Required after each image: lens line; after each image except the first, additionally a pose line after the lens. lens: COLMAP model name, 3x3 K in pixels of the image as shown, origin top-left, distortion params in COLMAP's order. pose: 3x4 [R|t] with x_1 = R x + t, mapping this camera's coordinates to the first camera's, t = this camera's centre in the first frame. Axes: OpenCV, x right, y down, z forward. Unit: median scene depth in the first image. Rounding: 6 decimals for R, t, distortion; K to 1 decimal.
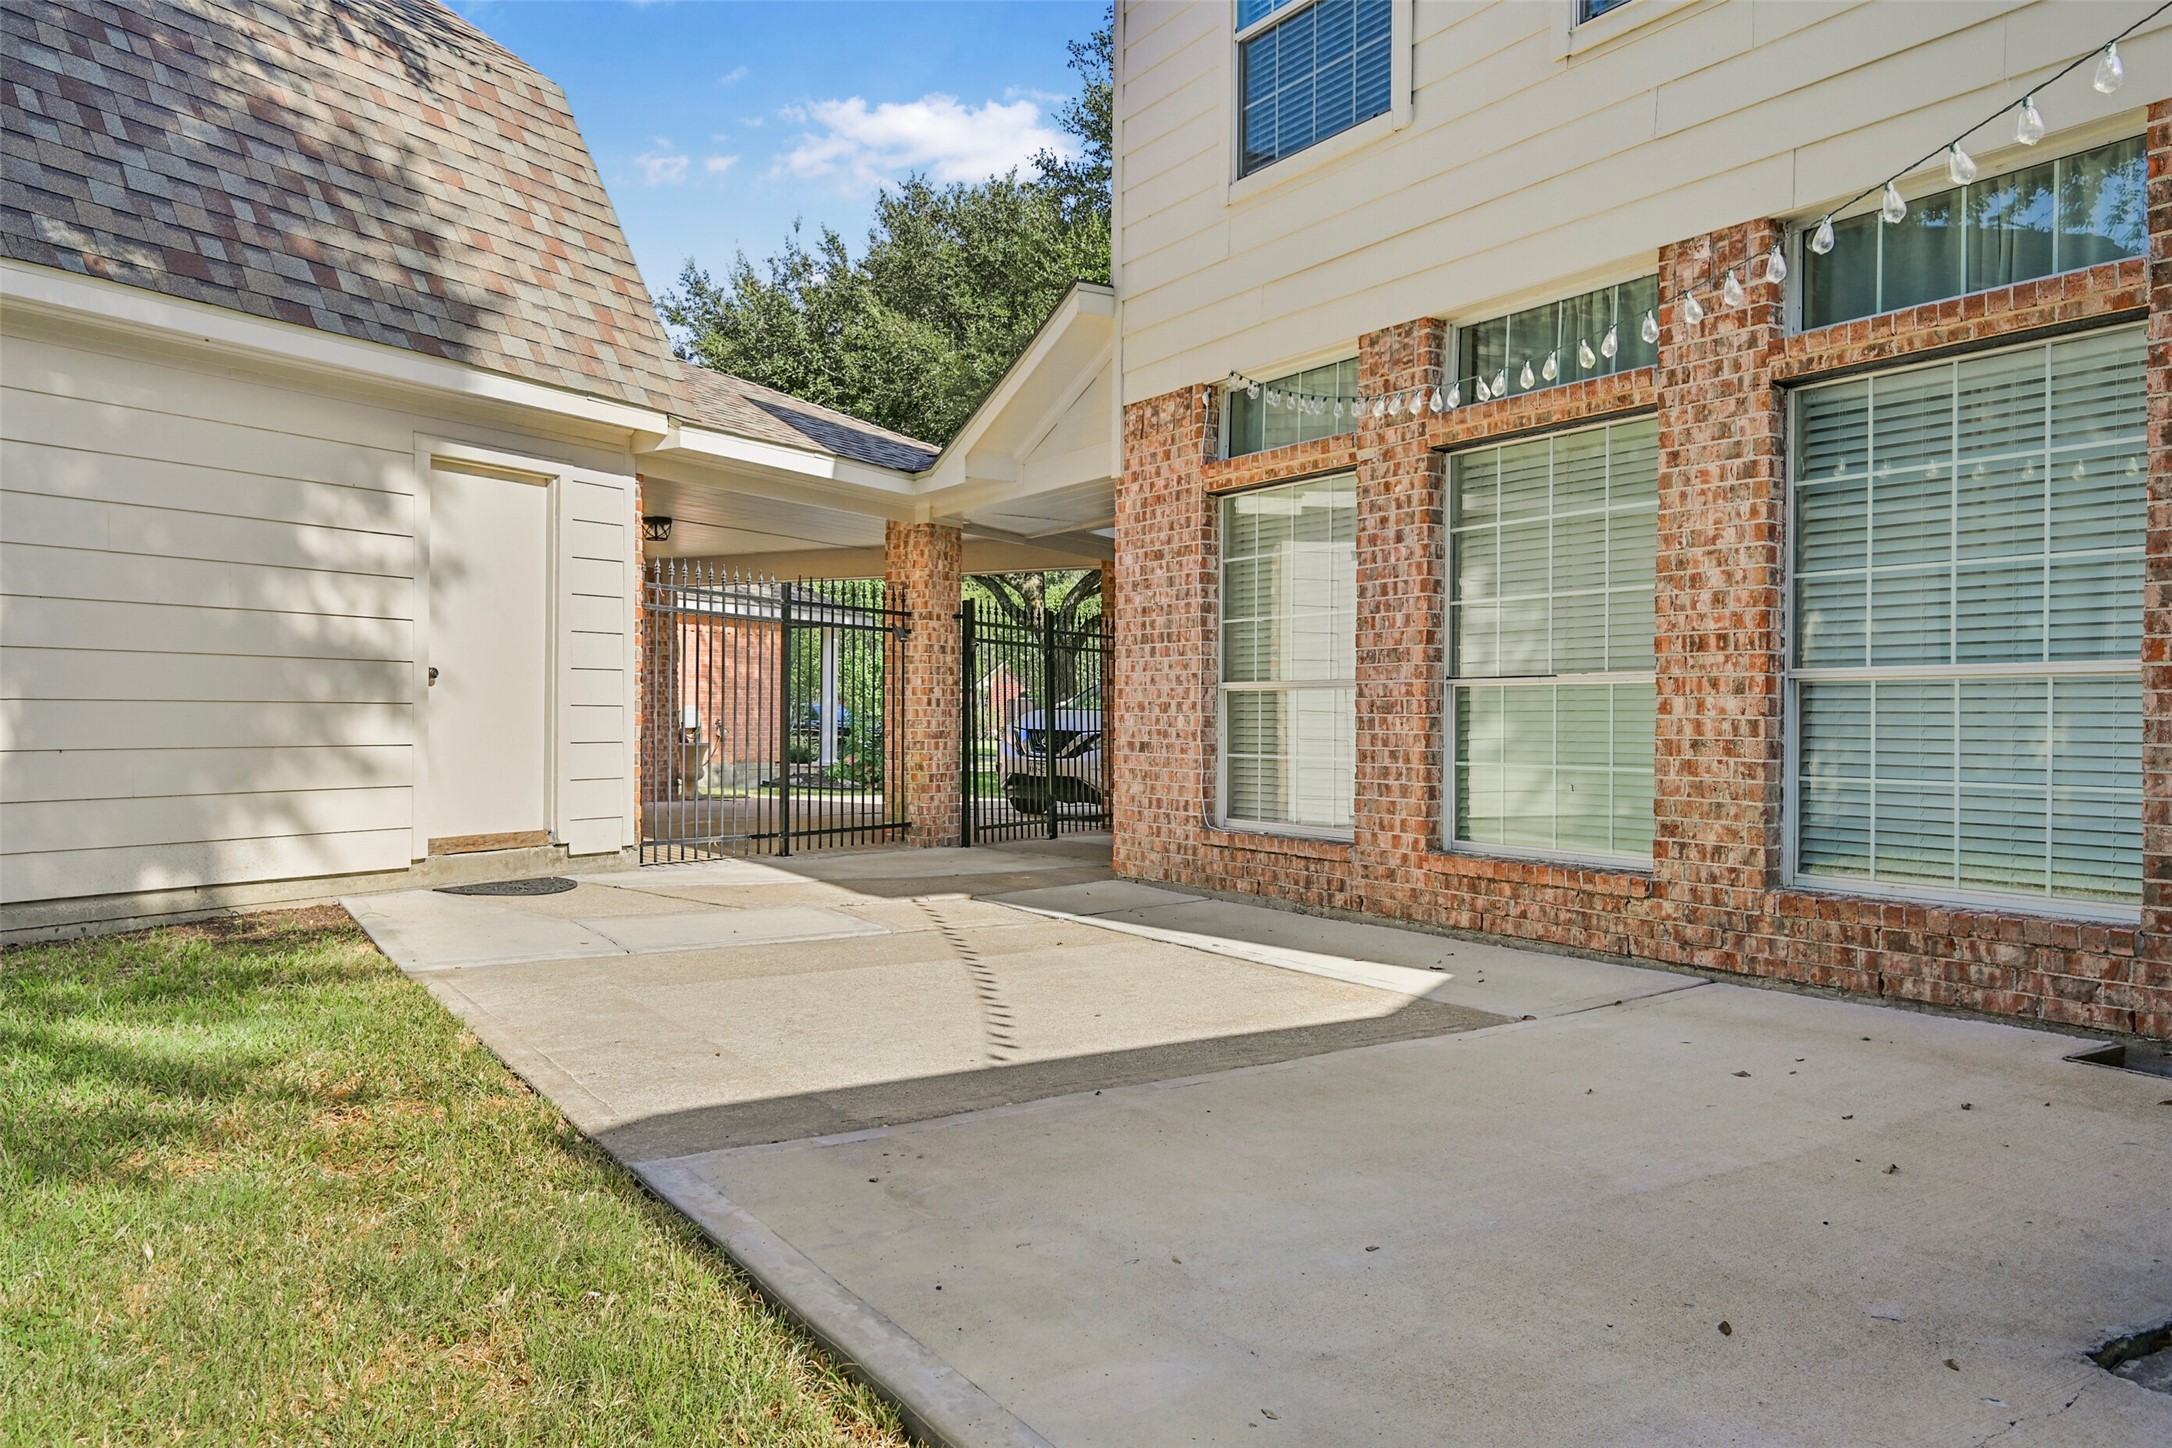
lens RADIAL K [[1541.2, 0, 1081.9], [0, 1541.2, 738.7], [0, 0, 1]] dist [0.009206, -0.004911]
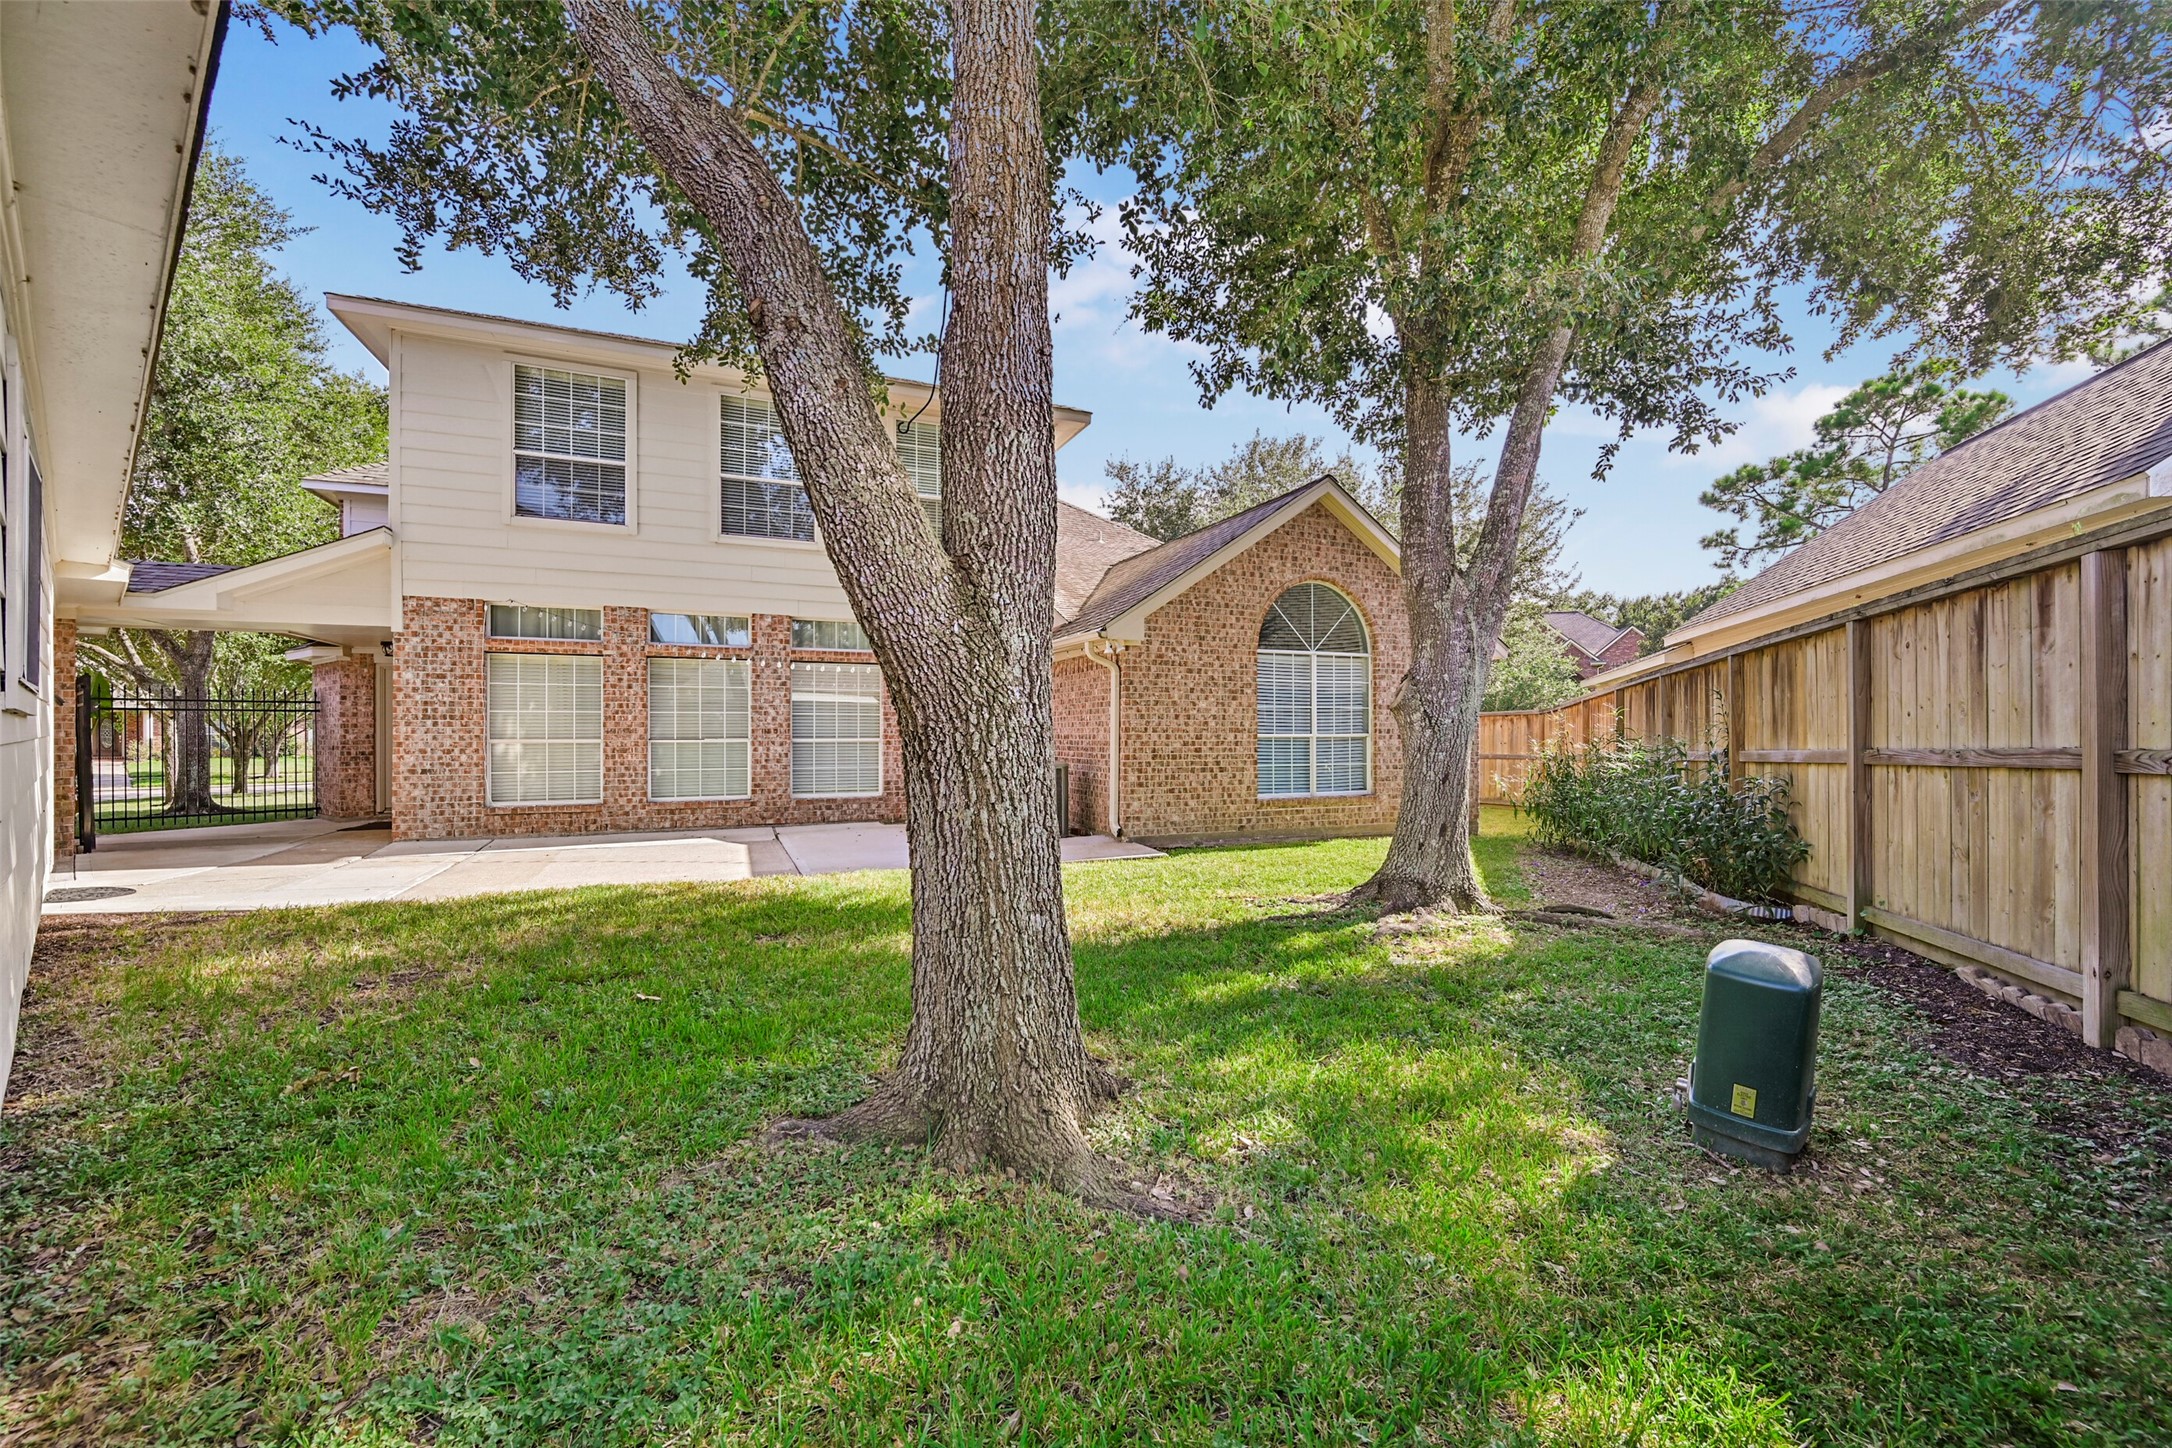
lens RADIAL K [[871.6, 0, 1104.4], [0, 871.6, 728.4], [0, 0, 1]] dist [0.000819, 0.000380]
pose [[0.162341, -0.002920, 0.986730, -1.014786], [0.015087, 0.999886, 0.000477, -0.041180], [-0.986619, 0.014809, 0.162366, -0.048818]]
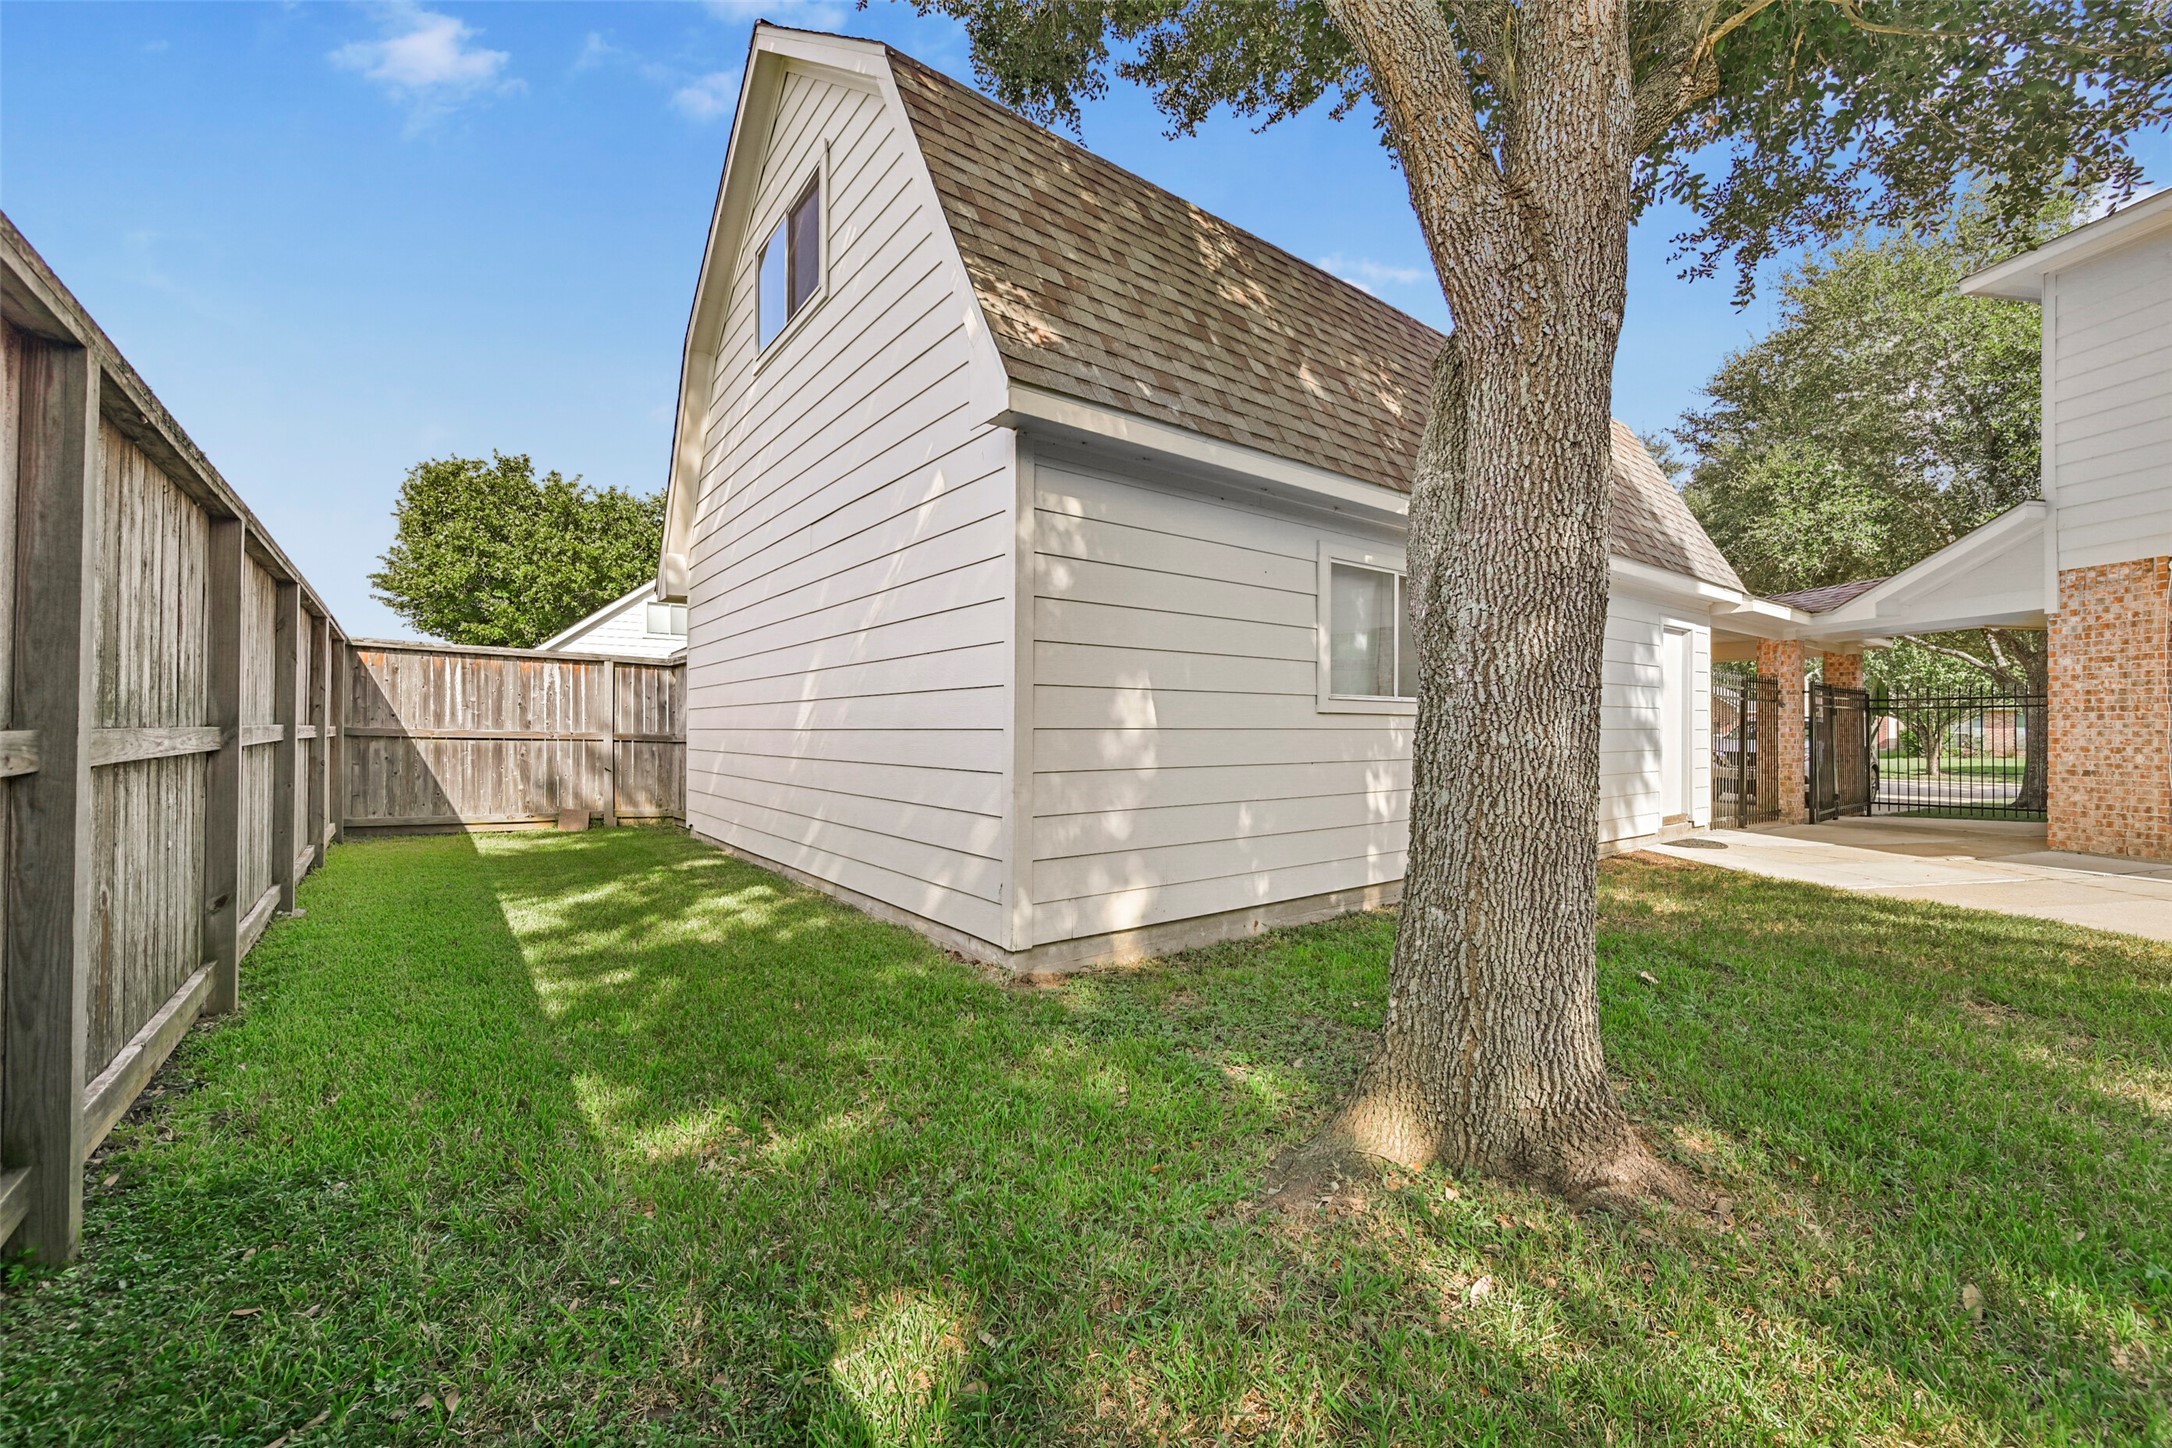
lens RADIAL K [[871.6, 0, 1101.2], [0, 871.6, 731.7], [0, 0, 1]] dist [0.000819, 0.000380]
pose [[0.937263, -0.005842, -0.348574, -0.697725], [0.000535, 0.999883, -0.015319, -0.028580], [0.348623, 0.014171, 0.937156, -0.292364]]
